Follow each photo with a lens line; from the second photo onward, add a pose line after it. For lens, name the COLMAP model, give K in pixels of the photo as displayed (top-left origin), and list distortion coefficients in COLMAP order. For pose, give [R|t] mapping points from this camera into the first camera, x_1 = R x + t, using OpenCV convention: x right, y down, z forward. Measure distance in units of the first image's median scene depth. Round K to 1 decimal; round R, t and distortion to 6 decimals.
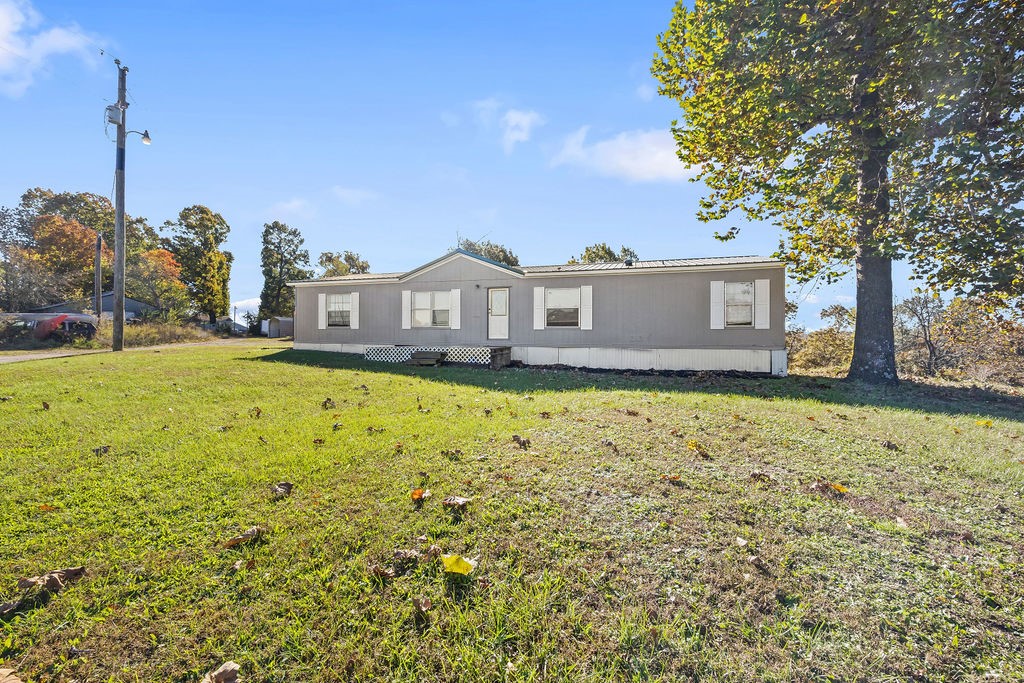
lens RADIAL K [[392.6, 0, 516.4], [0, 392.6, 346.5], [0, 0, 1]] dist [-0.001400, -0.000746]
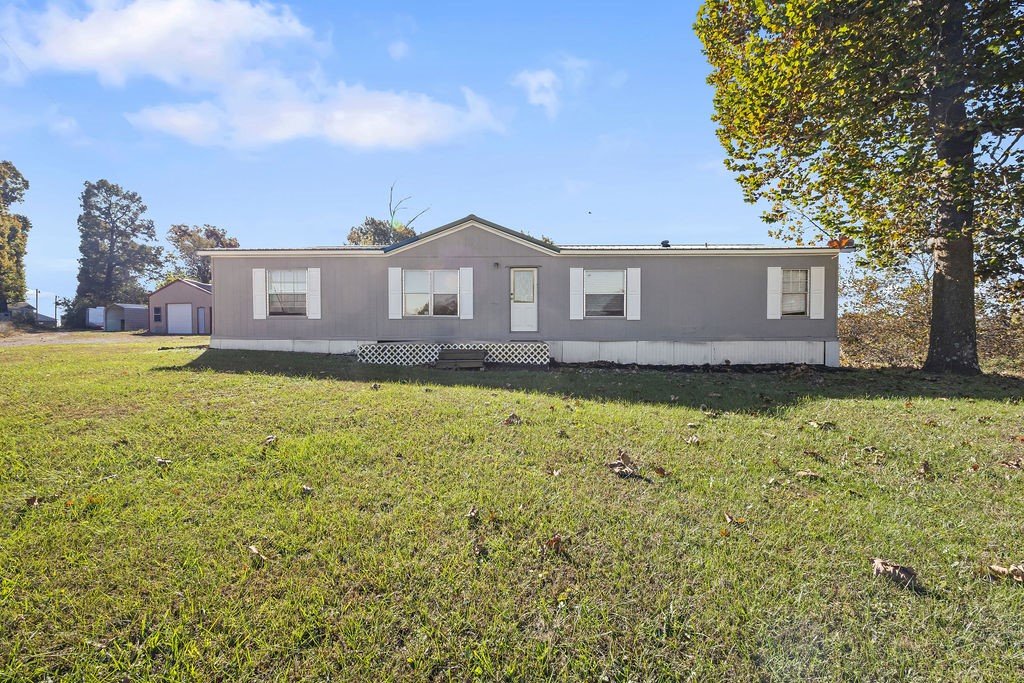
lens RADIAL K [[392.6, 0, 504.0], [0, 392.6, 340.6], [0, 0, 1]] dist [-0.001400, -0.000746]
pose [[0.964481, -0.013940, 0.263784, -0.263750], [0.011882, 0.999885, 0.009395, -0.007633], [-0.263885, -0.005927, 0.964536, 0.212869]]
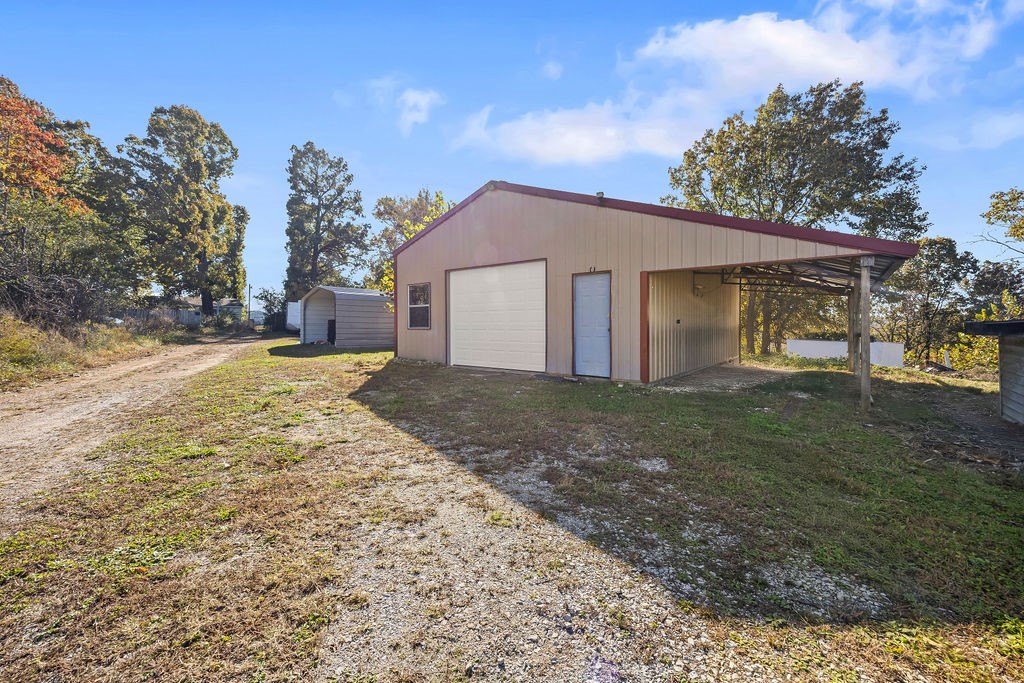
lens RADIAL K [[392.6, 0, 512.8], [0, 392.6, 331.7], [0, 0, 1]] dist [-0.001400, -0.000746]
pose [[0.998015, -0.011121, -0.061985, -1.117711], [0.011049, 0.999938, -0.001508, -0.086187], [0.061998, 0.000820, 0.998076, 1.742605]]
